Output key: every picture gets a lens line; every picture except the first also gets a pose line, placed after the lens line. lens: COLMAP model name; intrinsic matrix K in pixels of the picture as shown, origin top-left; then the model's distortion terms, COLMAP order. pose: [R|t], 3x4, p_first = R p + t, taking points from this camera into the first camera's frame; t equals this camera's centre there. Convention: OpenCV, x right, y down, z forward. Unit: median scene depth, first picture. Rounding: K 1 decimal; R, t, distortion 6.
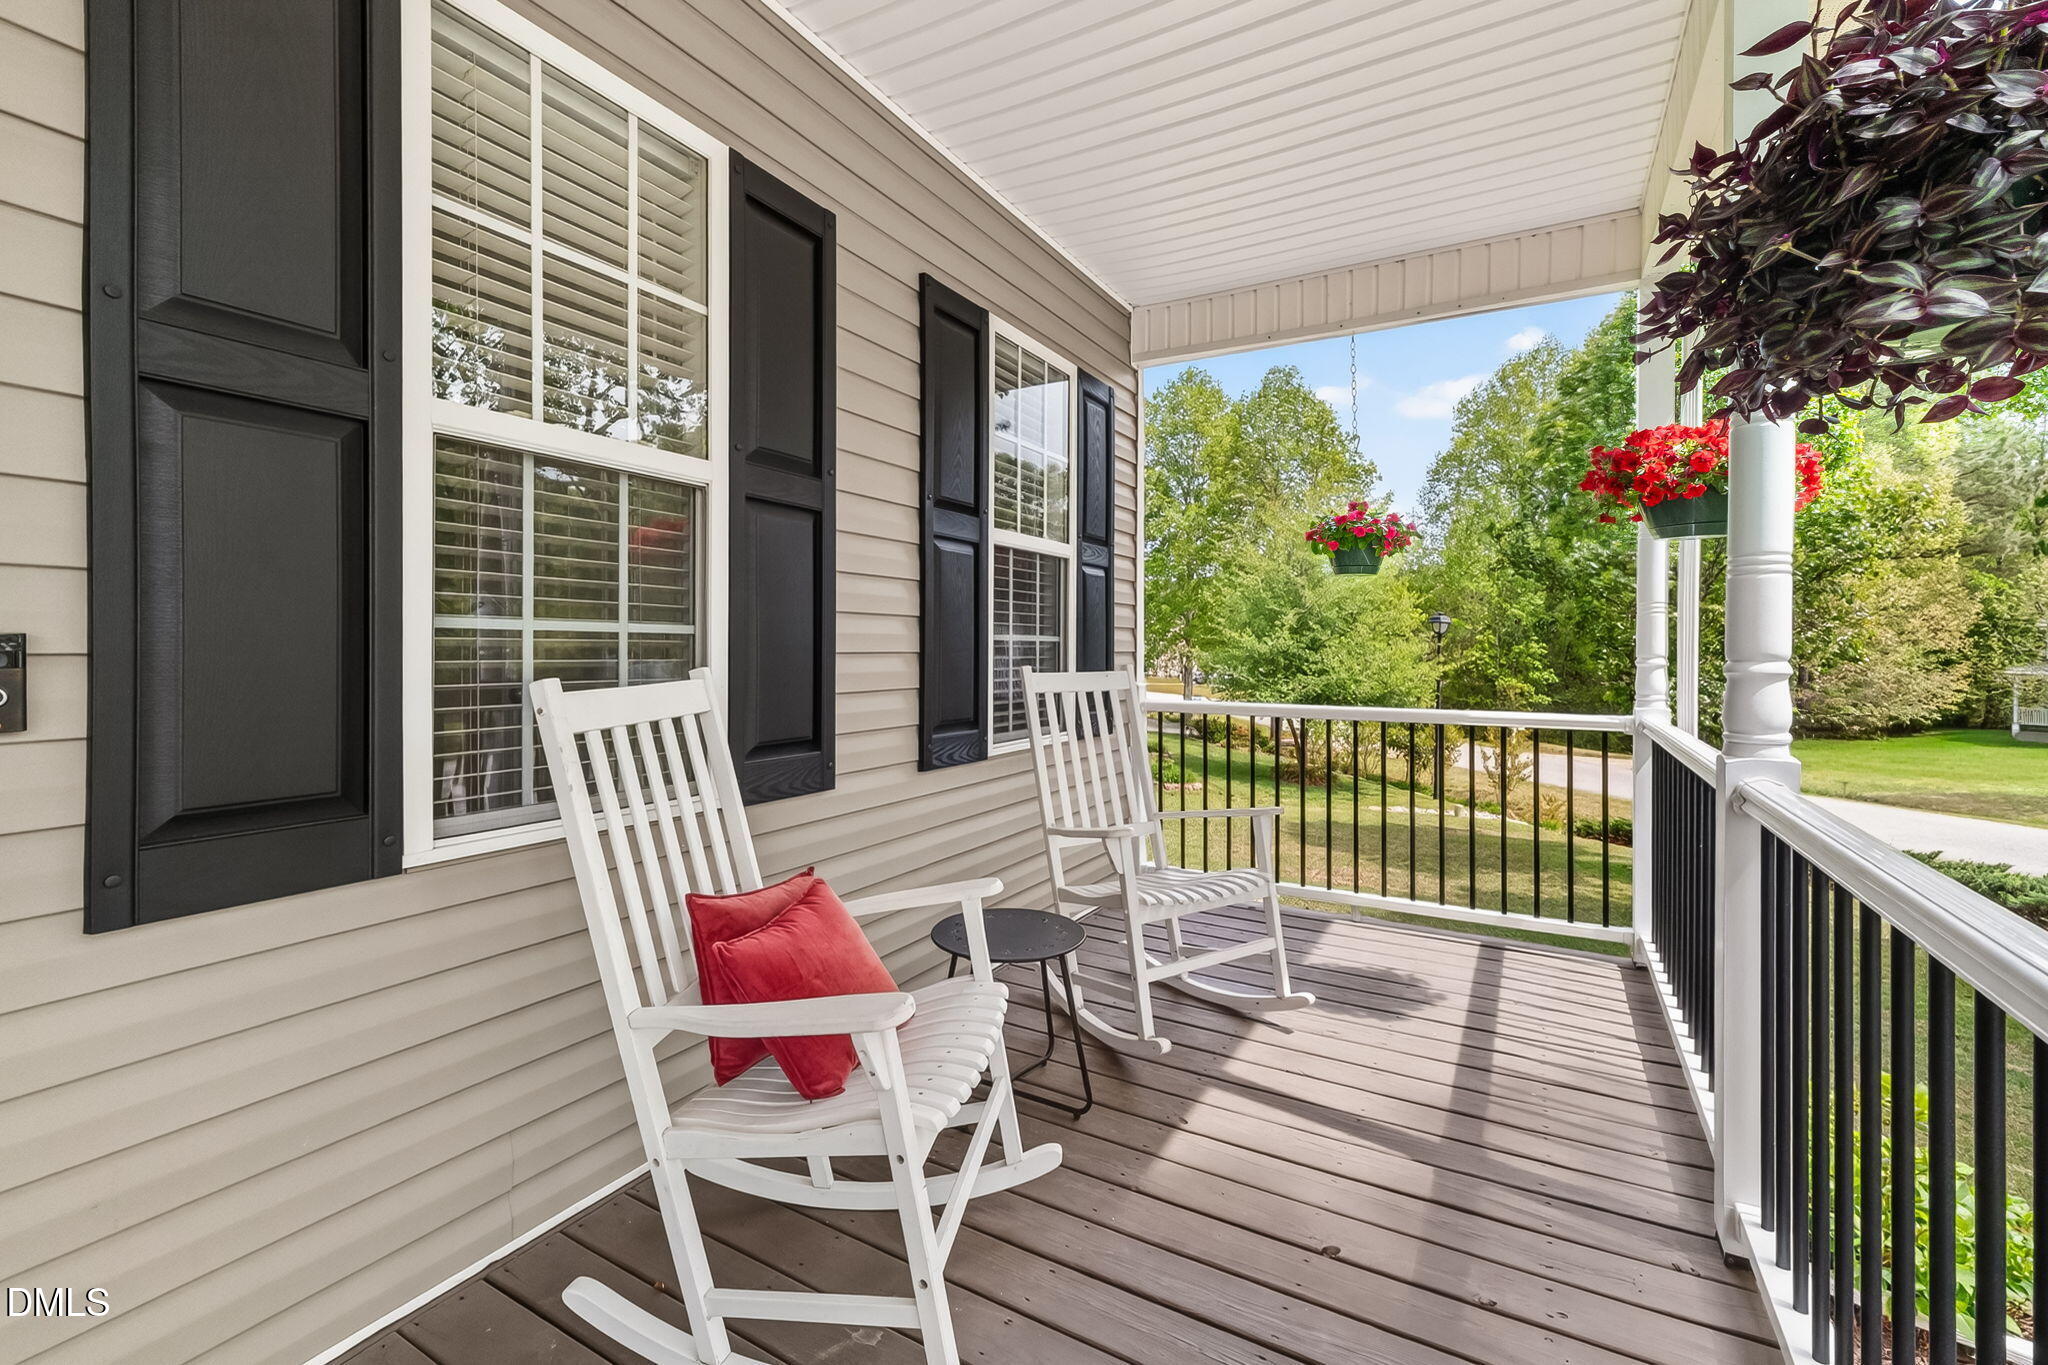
lens RADIAL K [[860.1, 0, 1030.8], [0, 860.1, 670.4], [0, 0, 1]] dist [0.000237, 0.000469]
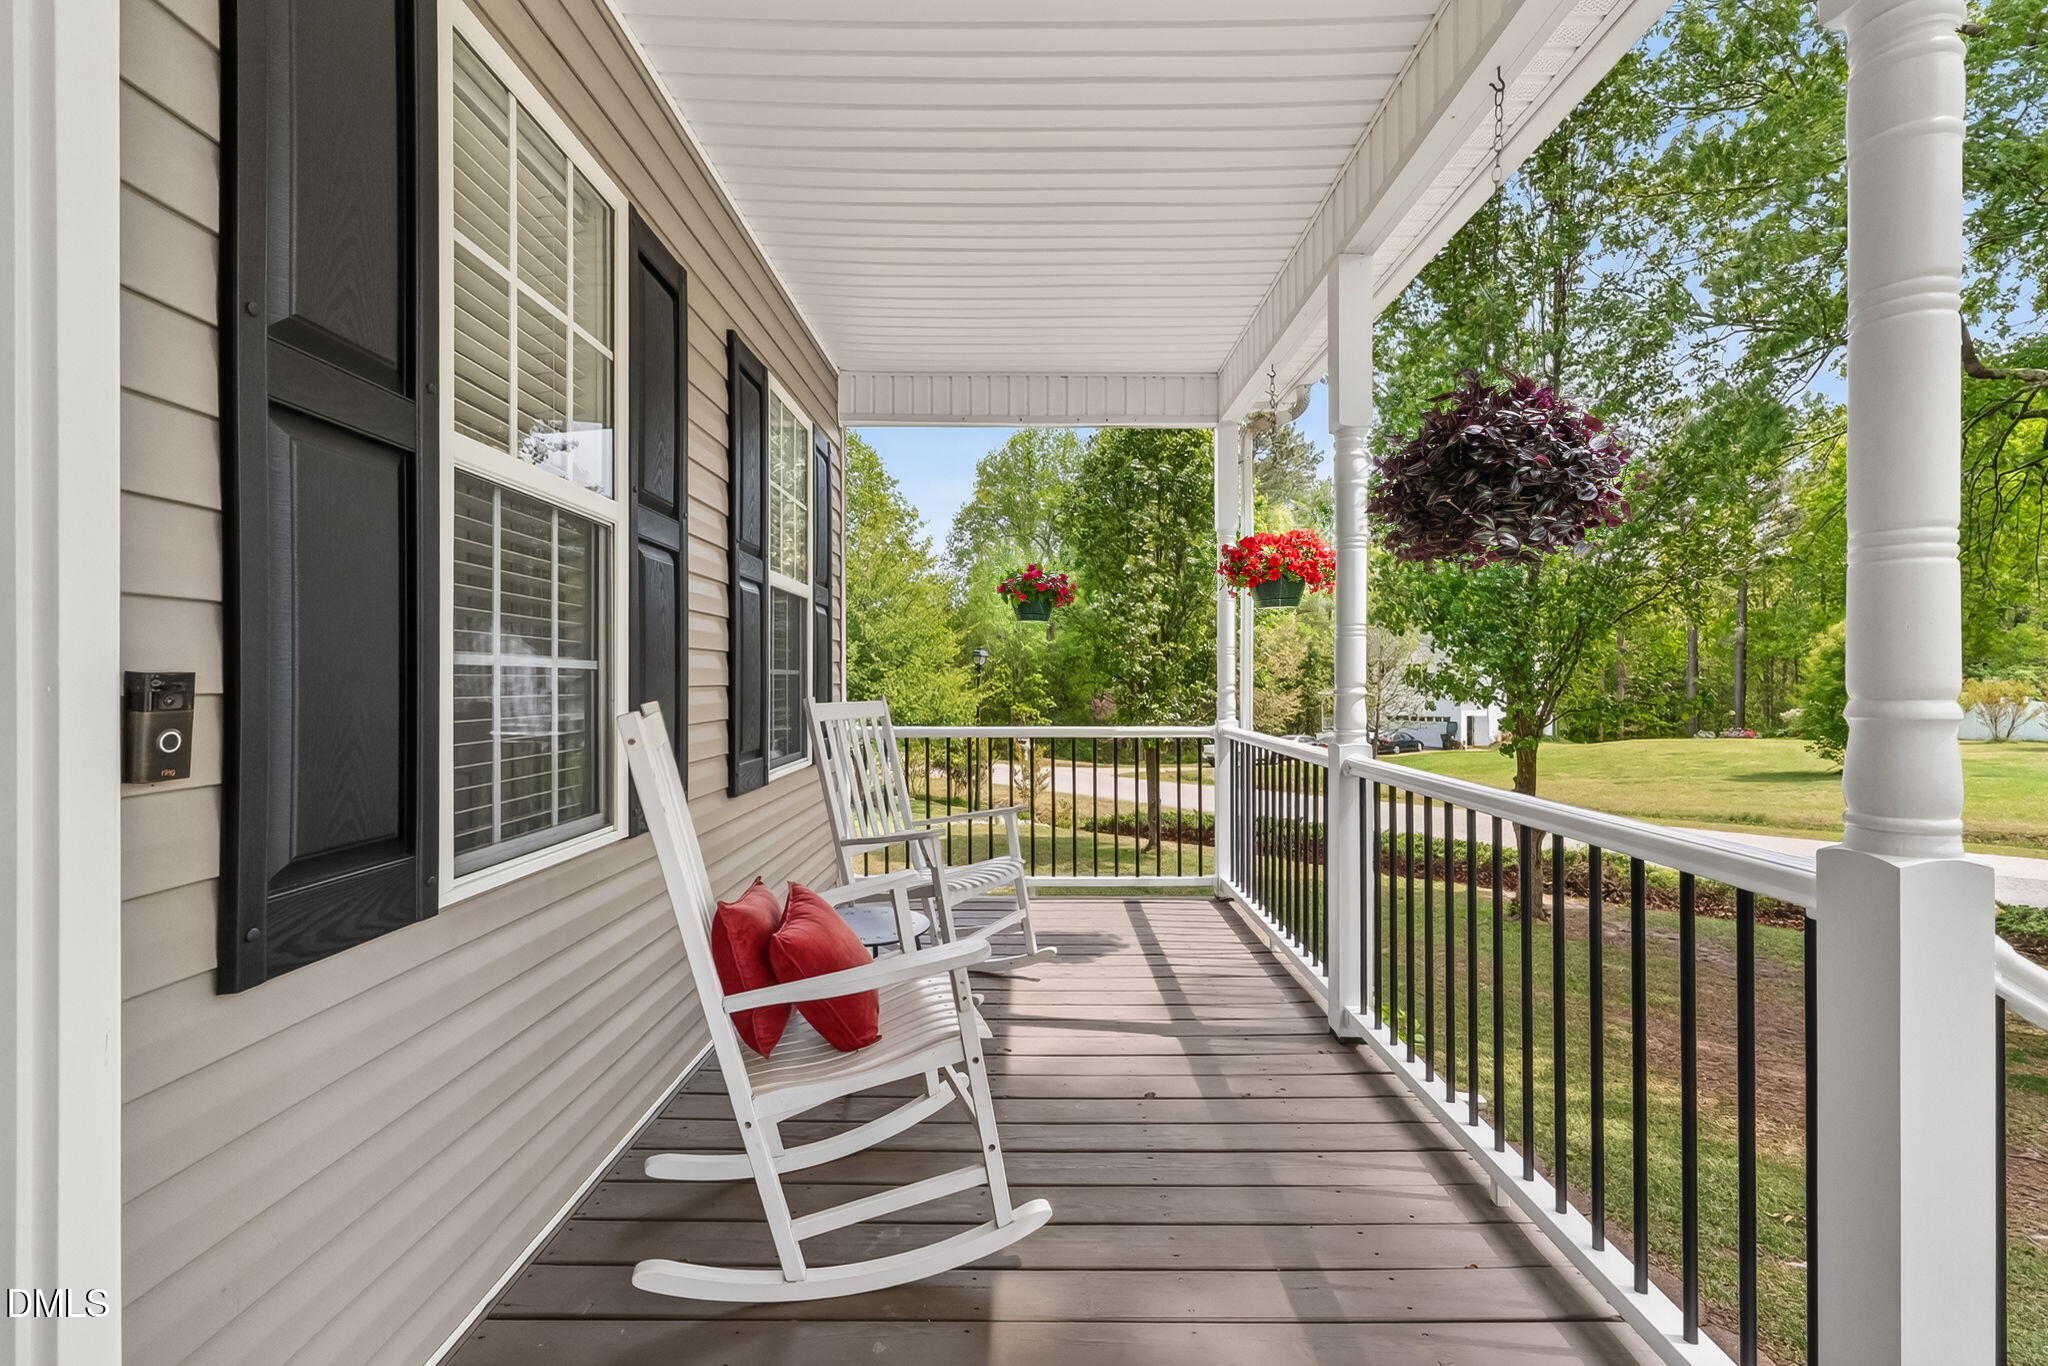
lens RADIAL K [[871.1, 0, 1022.8], [0, 871.1, 688.5], [0, 0, 1]] dist [0.010547, 0.000093]
pose [[0.860736, -0.008892, 0.508973, -0.346052], [0.016216, 0.999819, -0.009955, -0.000886], [-0.508793, 0.016822, 0.860725, -0.102984]]
